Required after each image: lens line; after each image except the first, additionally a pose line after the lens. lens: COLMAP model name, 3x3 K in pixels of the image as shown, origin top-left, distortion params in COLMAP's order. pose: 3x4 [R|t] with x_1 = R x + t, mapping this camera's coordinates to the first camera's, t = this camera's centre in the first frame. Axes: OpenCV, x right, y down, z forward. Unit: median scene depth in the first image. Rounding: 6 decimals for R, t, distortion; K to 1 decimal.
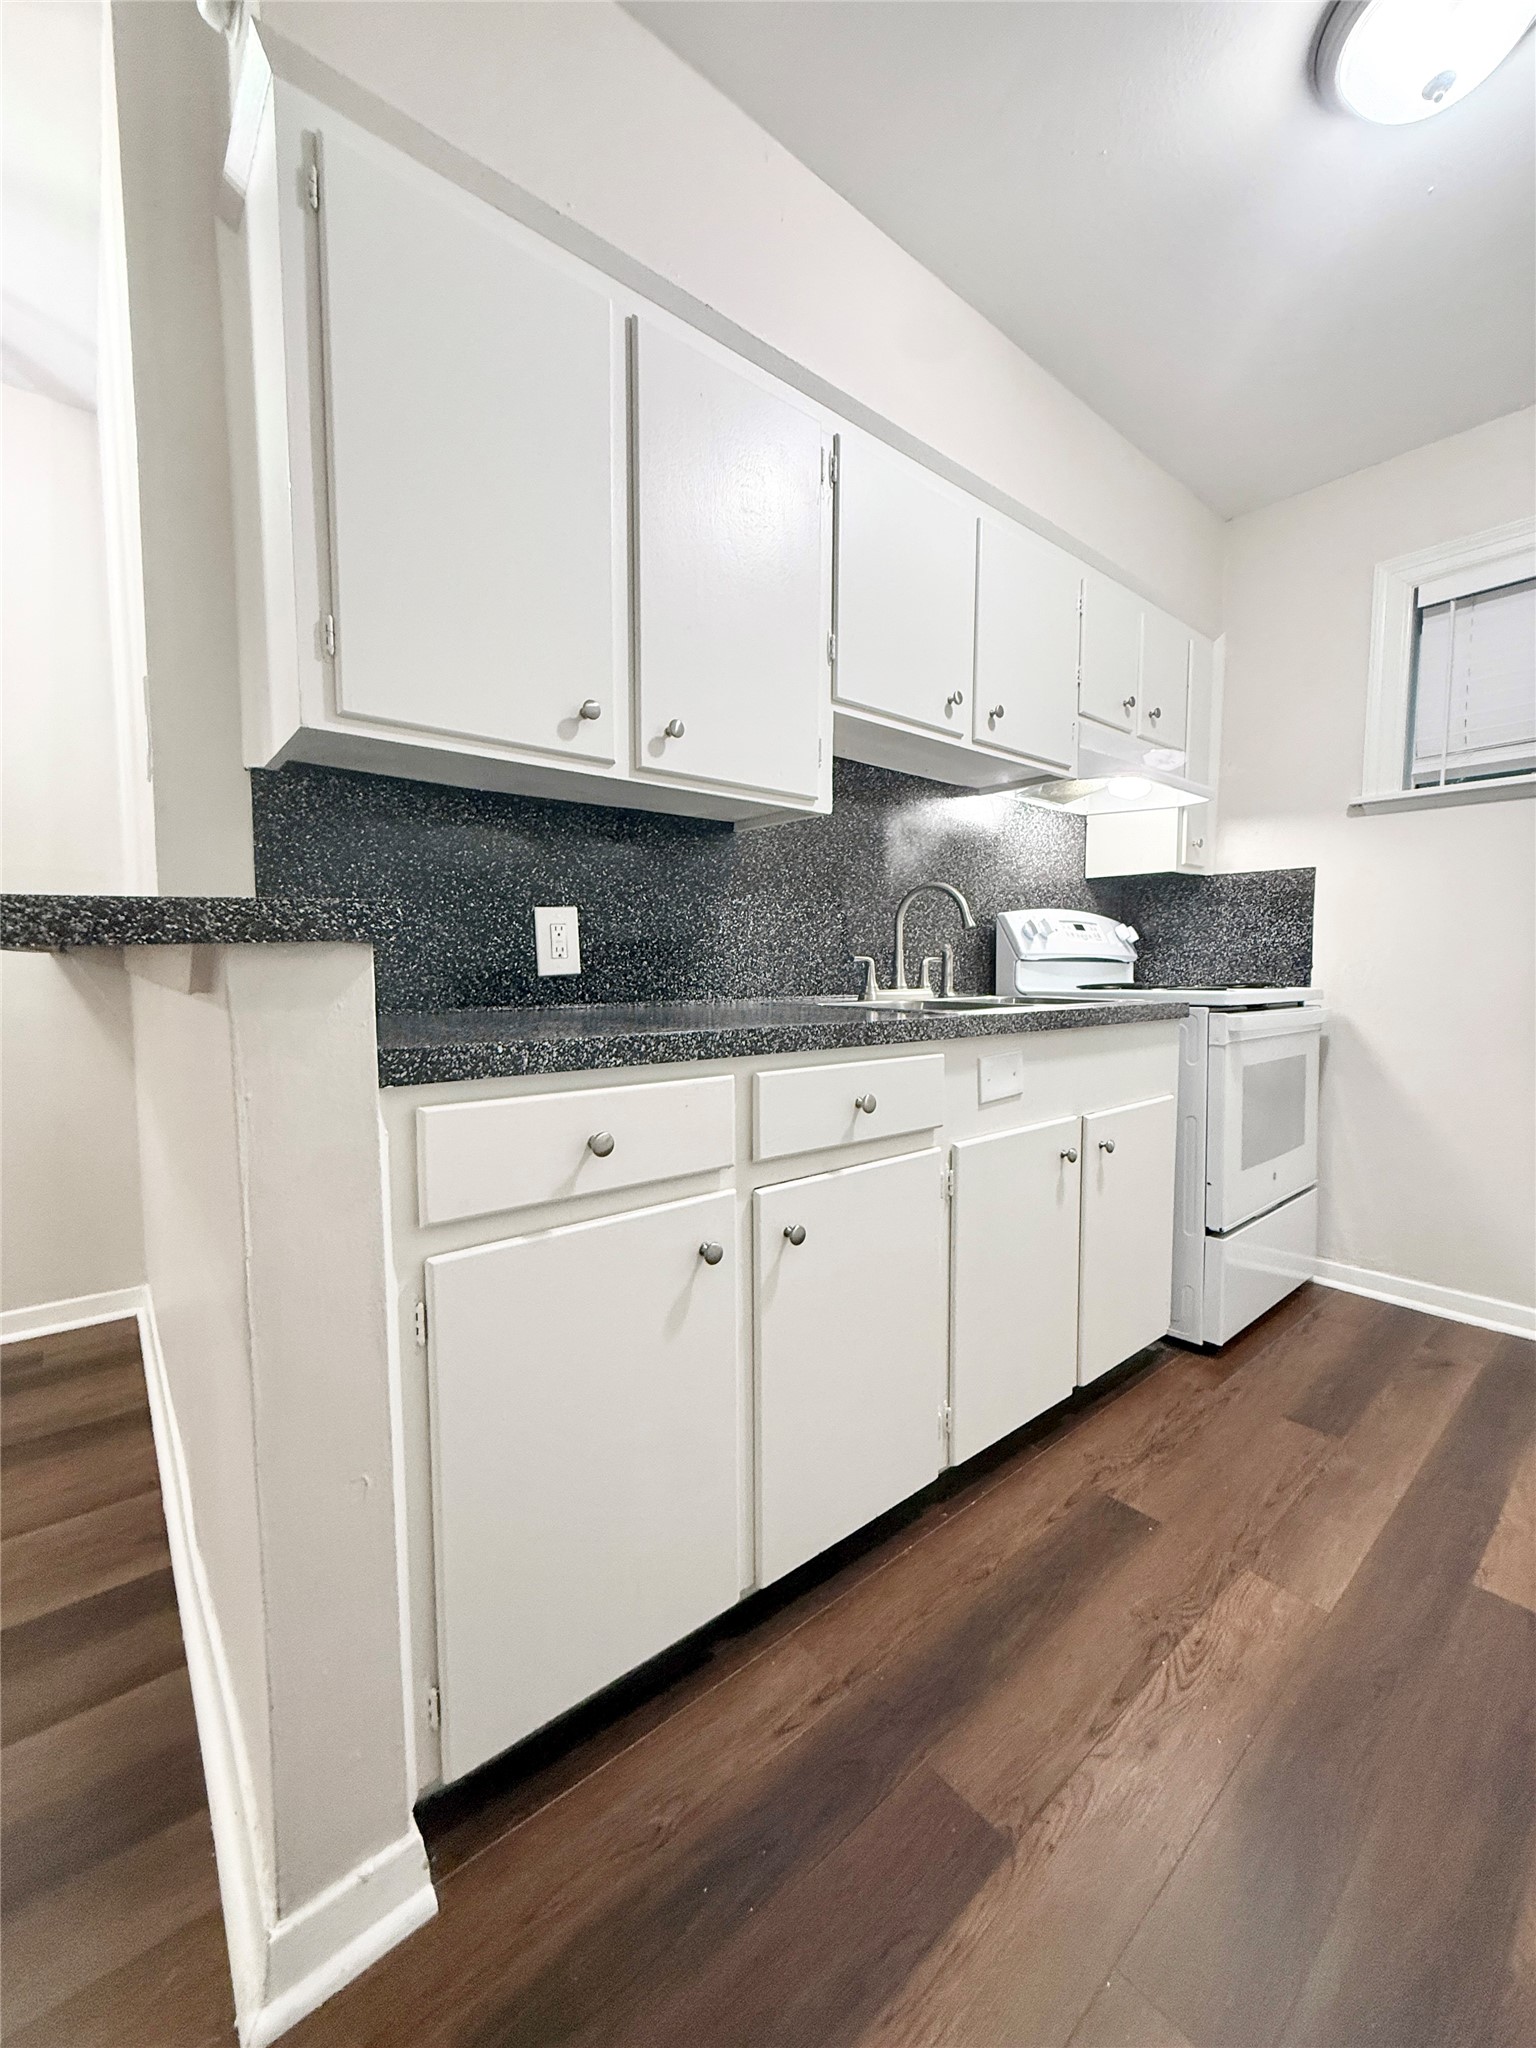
lens RADIAL K [[812.9, 0, 769.9], [0, 812.9, 1022.0], [0, 0, 1]] dist [-0.000865, 0.000735]
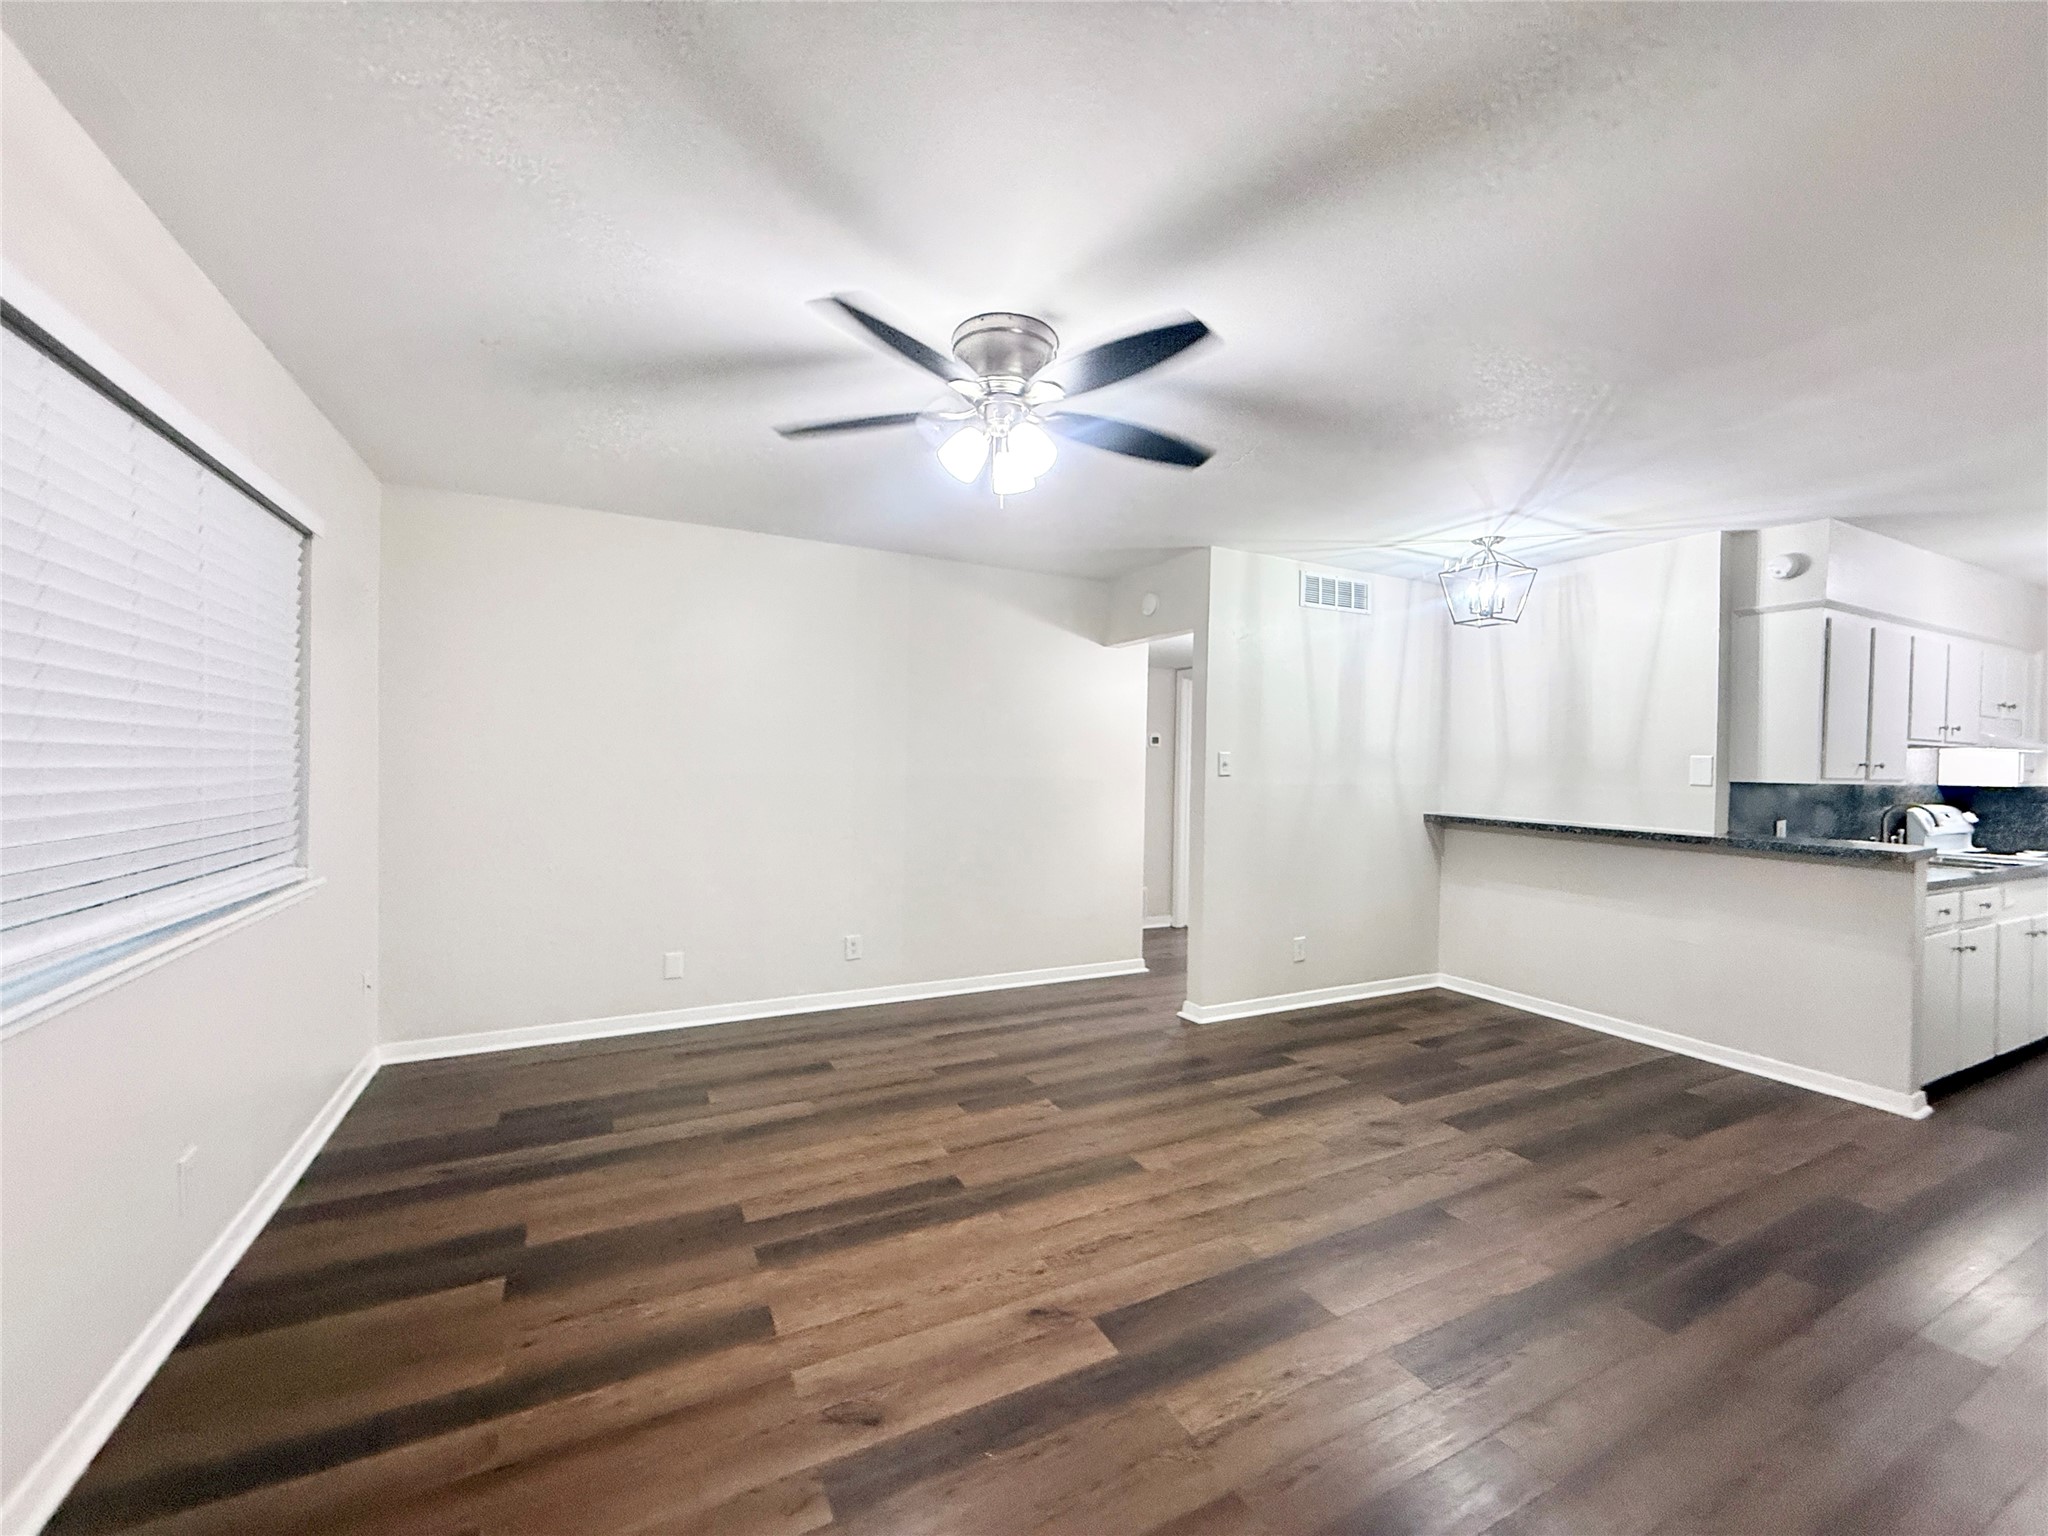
lens RADIAL K [[812.9, 0, 1020.5], [0, 812.9, 771.3], [0, 0, 1]] dist [-0.000865, 0.000735]
pose [[0.972851, 0.020034, -0.230565, -2.003548], [-0.034579, 0.997646, -0.059215, -0.063696], [0.228836, 0.065580, 0.971254, -2.031249]]
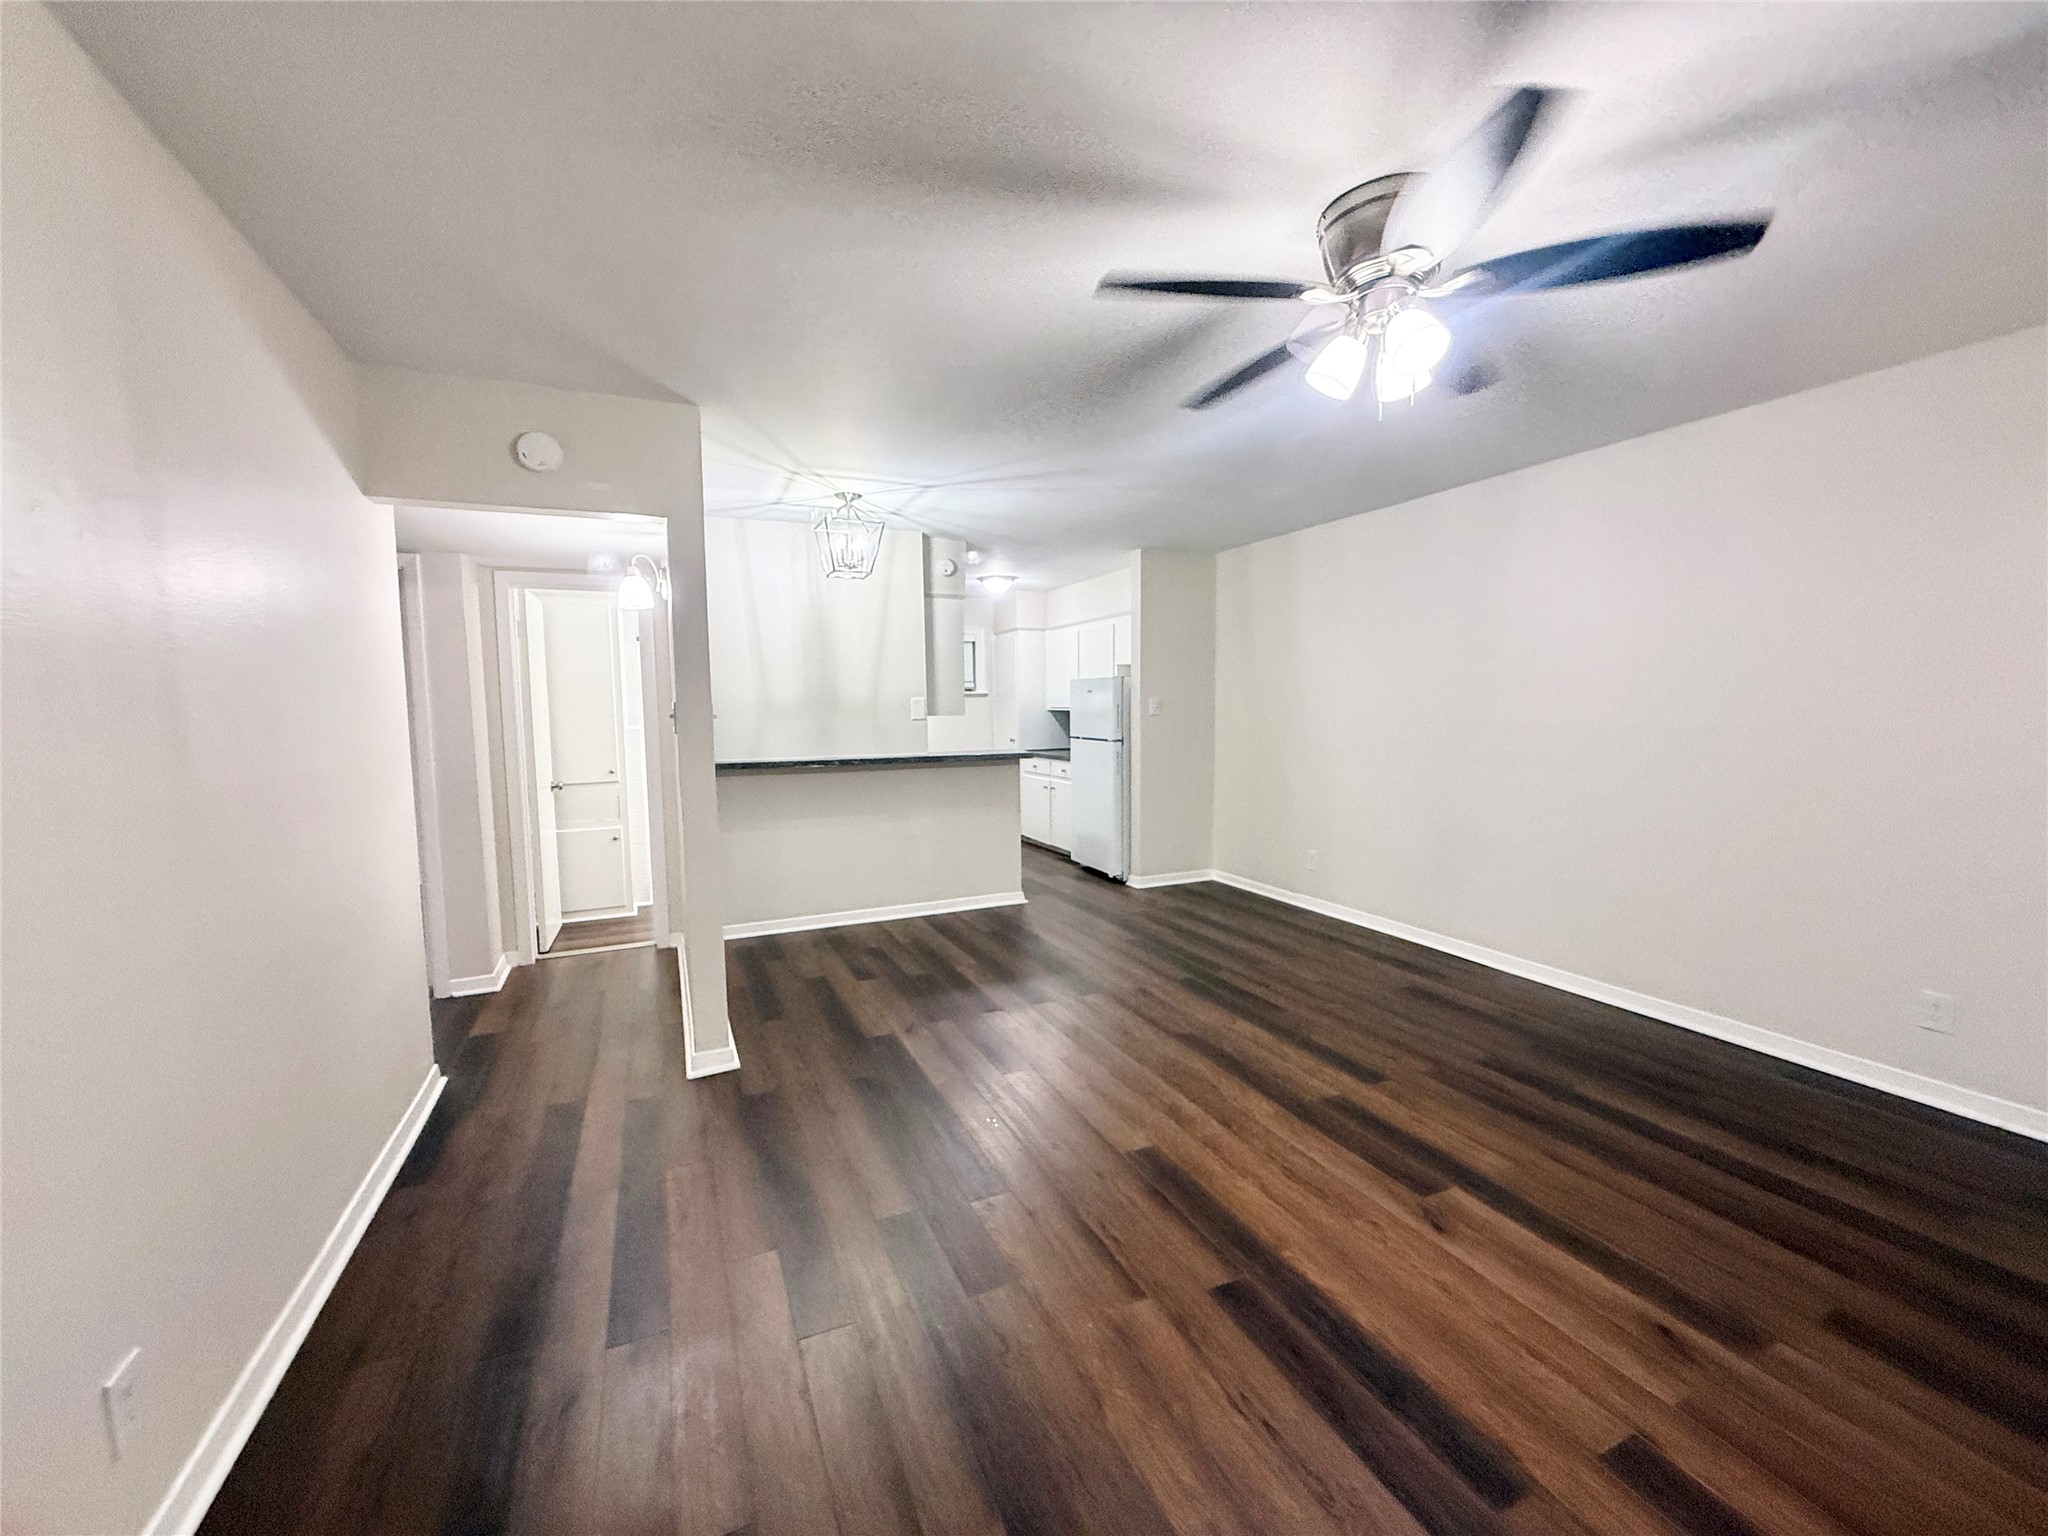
lens RADIAL K [[812.9, 0, 1026.4], [0, 812.9, 770.4], [0, 0, 1]] dist [-0.000865, 0.000735]
pose [[0.271240, -0.086211, 0.958643, -3.656052], [0.083772, 0.994316, 0.065716, -0.211668], [-0.958859, 0.062483, 0.276920, -0.539420]]
